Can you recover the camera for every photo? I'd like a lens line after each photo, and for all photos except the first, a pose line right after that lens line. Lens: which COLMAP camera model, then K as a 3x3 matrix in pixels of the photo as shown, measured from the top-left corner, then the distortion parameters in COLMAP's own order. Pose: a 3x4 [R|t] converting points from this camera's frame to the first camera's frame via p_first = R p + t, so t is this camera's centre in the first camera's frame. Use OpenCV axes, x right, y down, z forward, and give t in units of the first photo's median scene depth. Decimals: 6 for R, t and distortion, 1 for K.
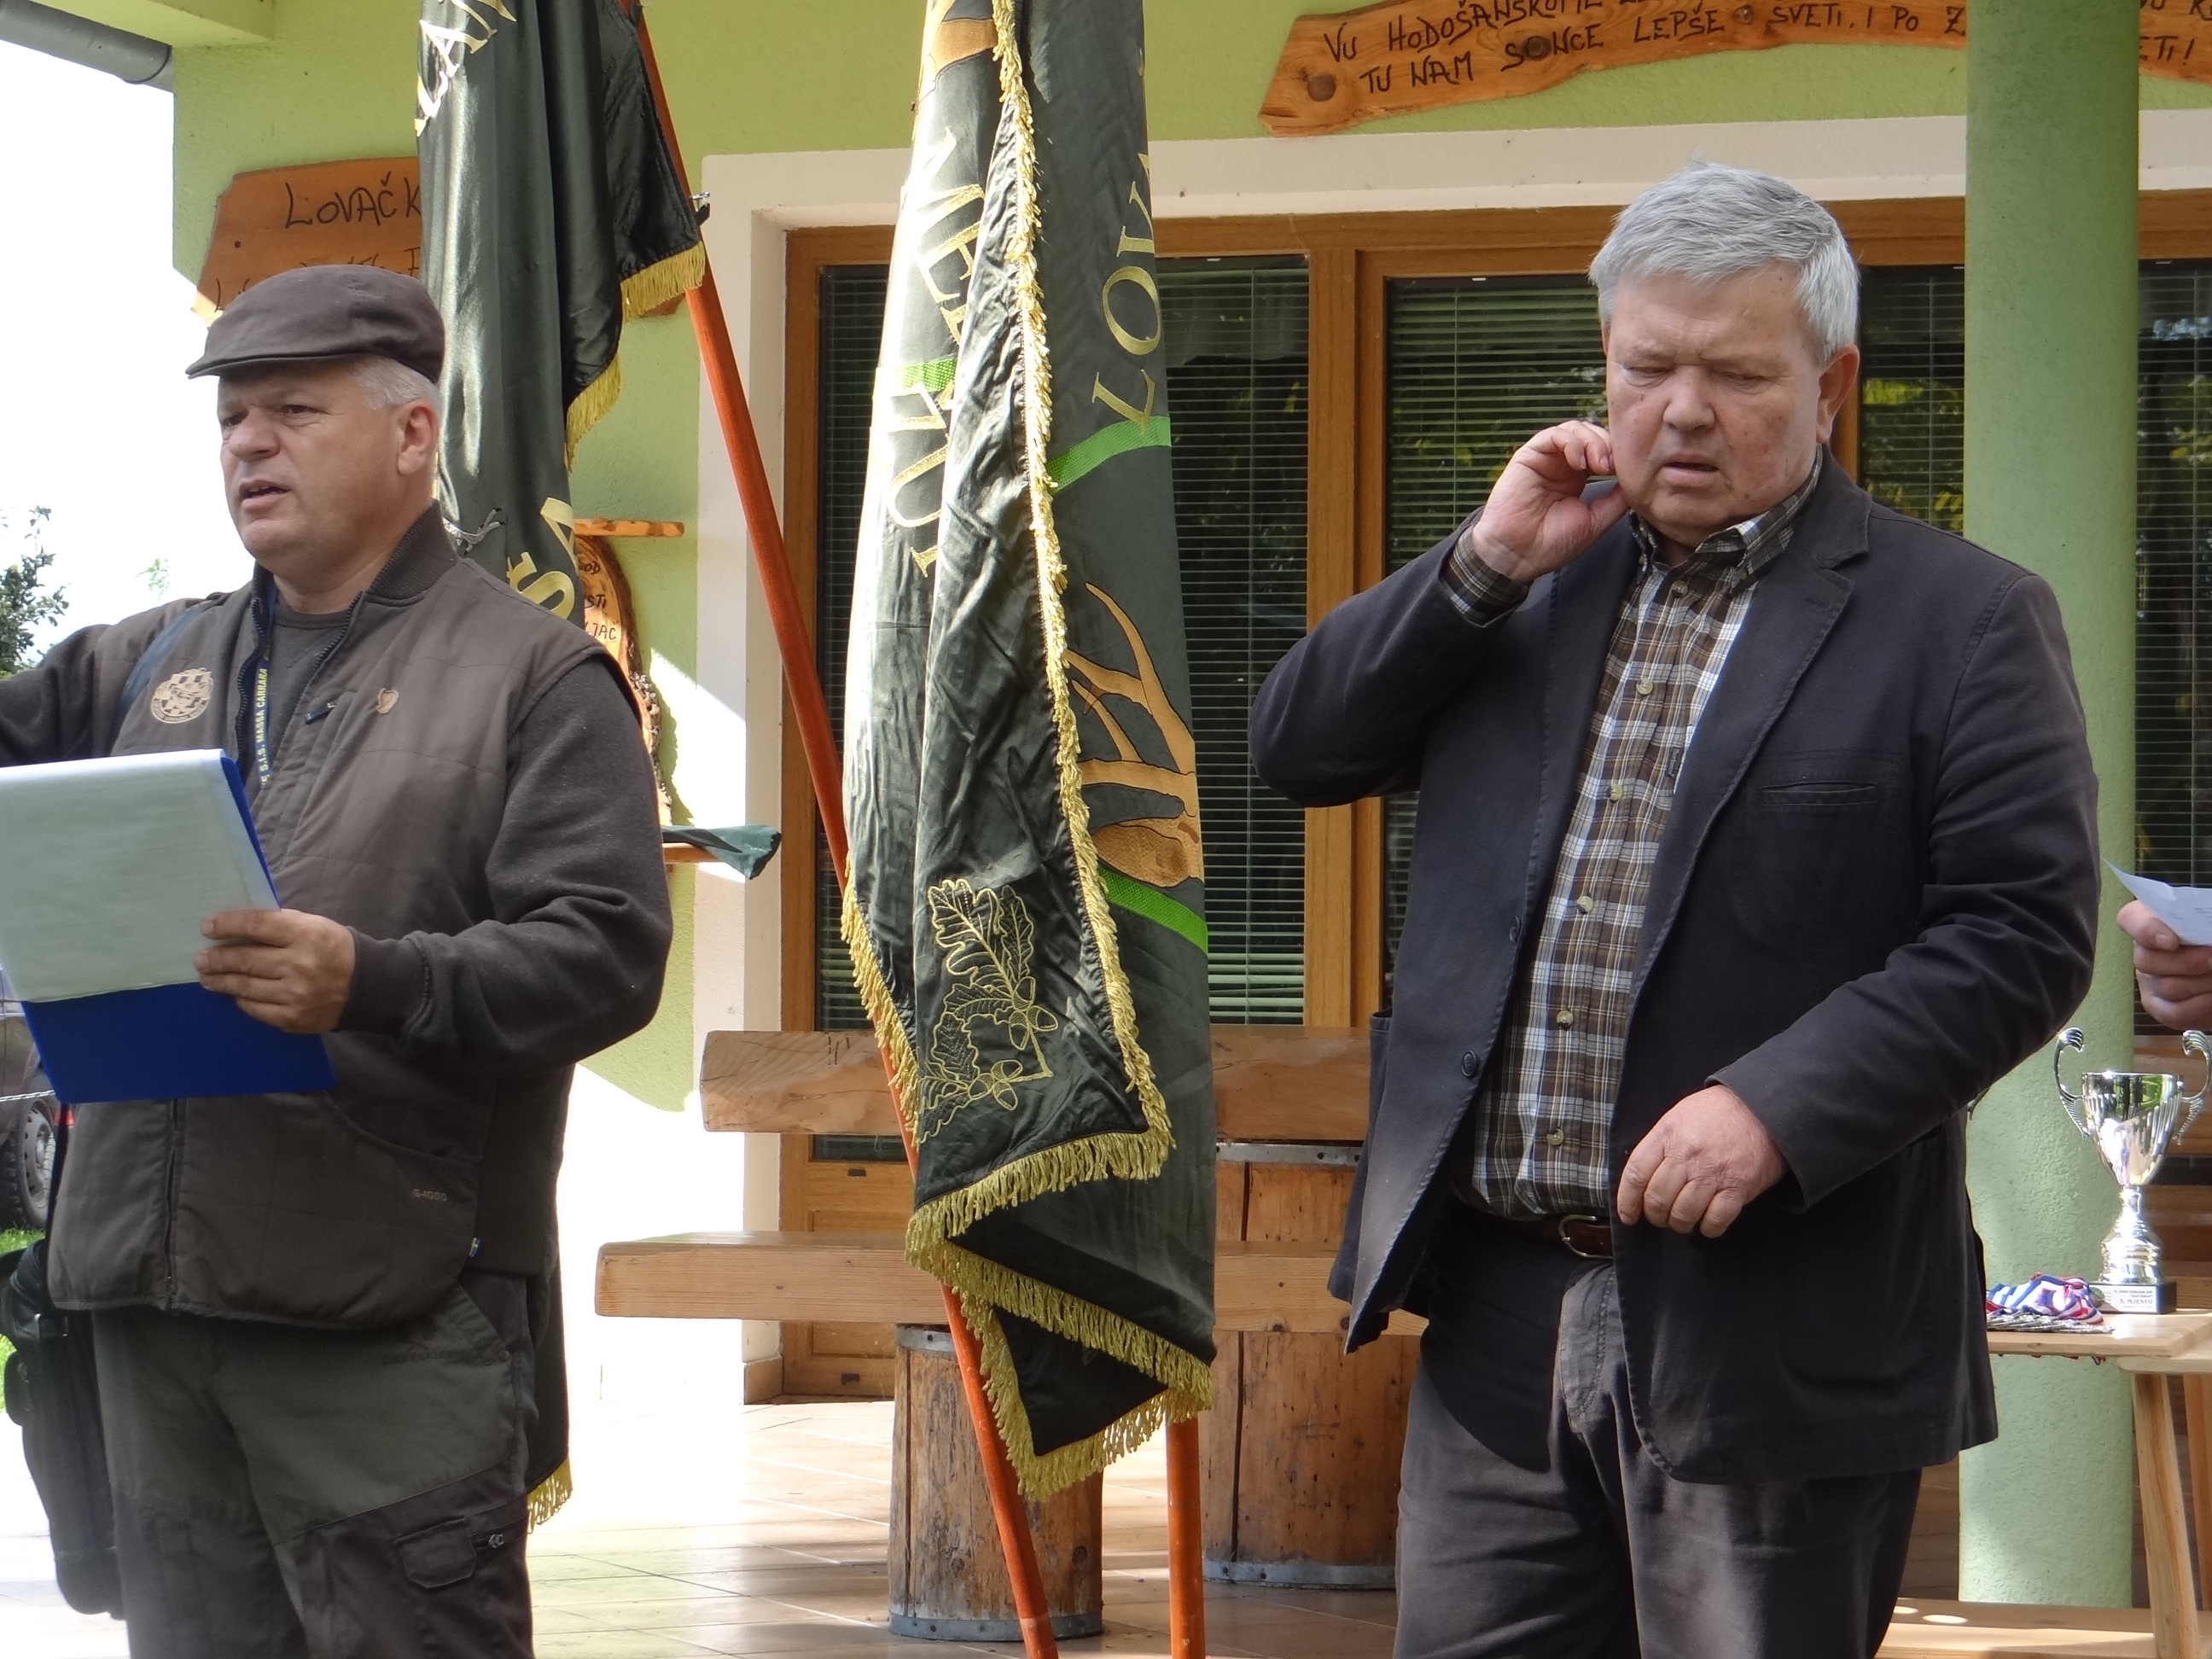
lens RADIAL K [[6505.6, 0, 1106.0], [0, 6505.6, 829.5], [0, 0, 1]] dist [0.355874, 0.343931]
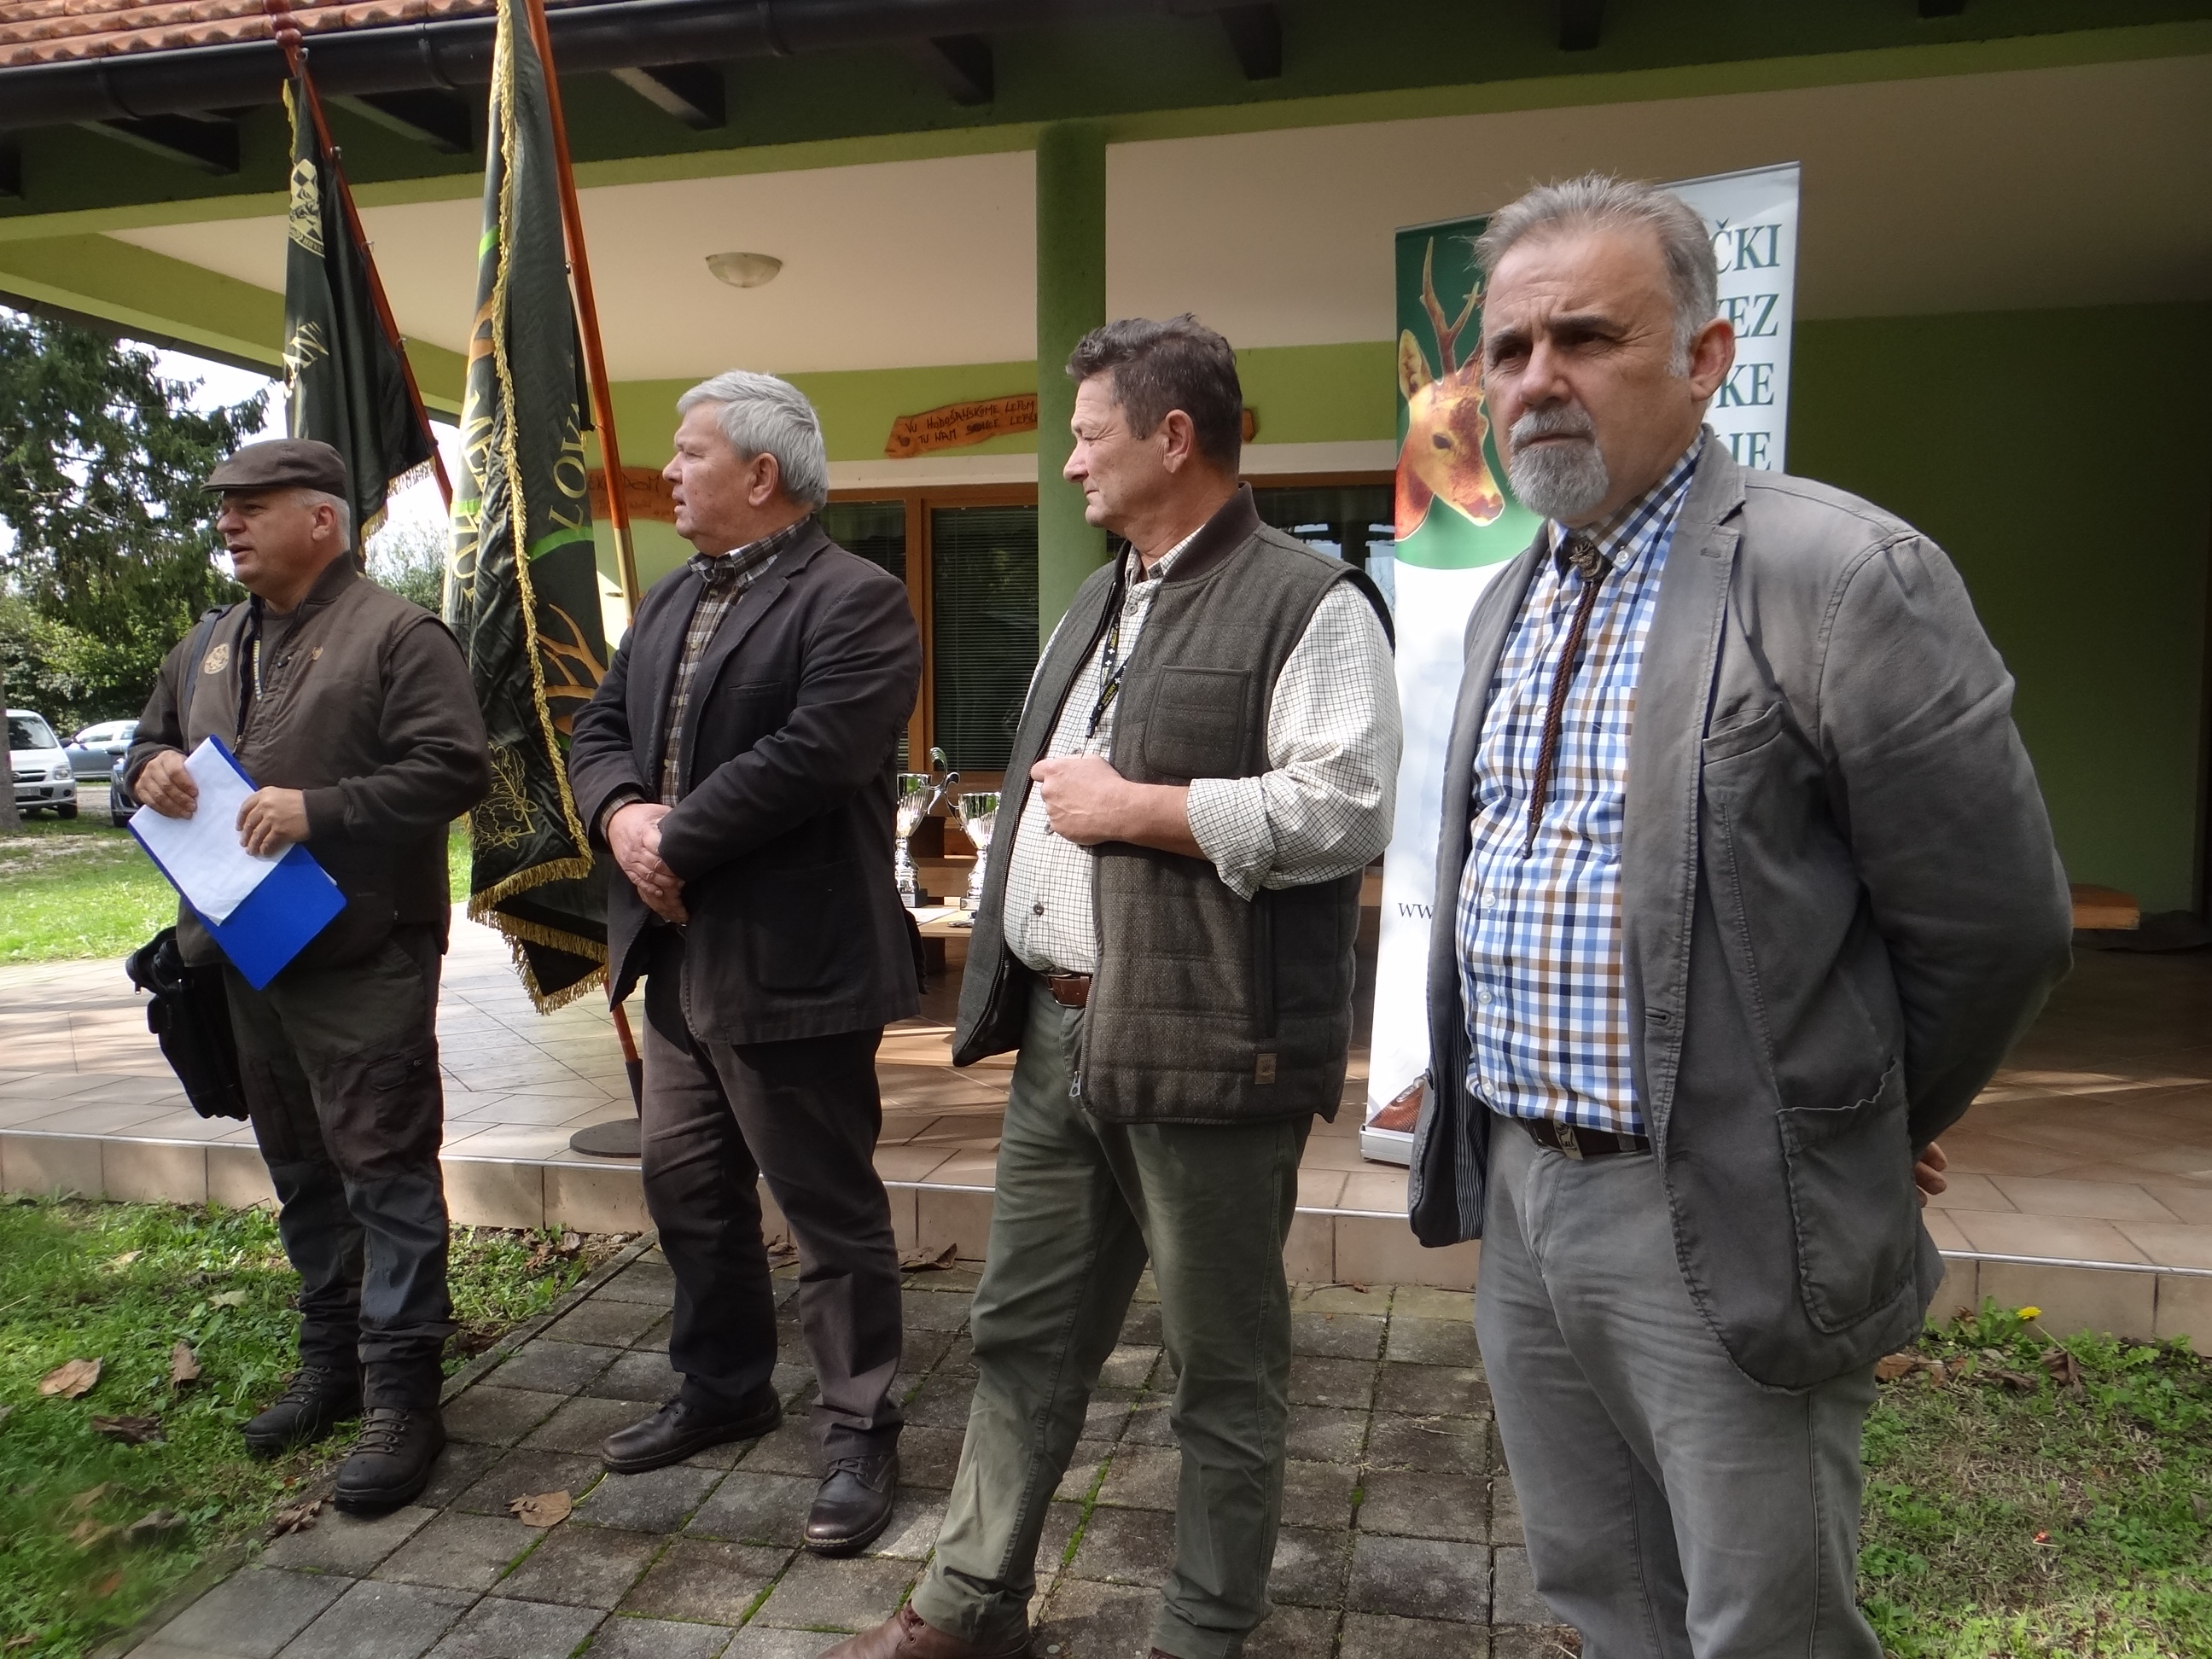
lens RADIAL K [[1706.9, 0, 1106.0], [0, 1706.9, 829.5], [0, 0, 1]] dist [-0.005680, 0.007193]
pose [[0.998803, -0.012935, 0.047177, 0.154345], [0.008960, 0.996466, 0.083514, -0.008915], [-0.048091, -0.082992, 0.995389, 0.423824]]
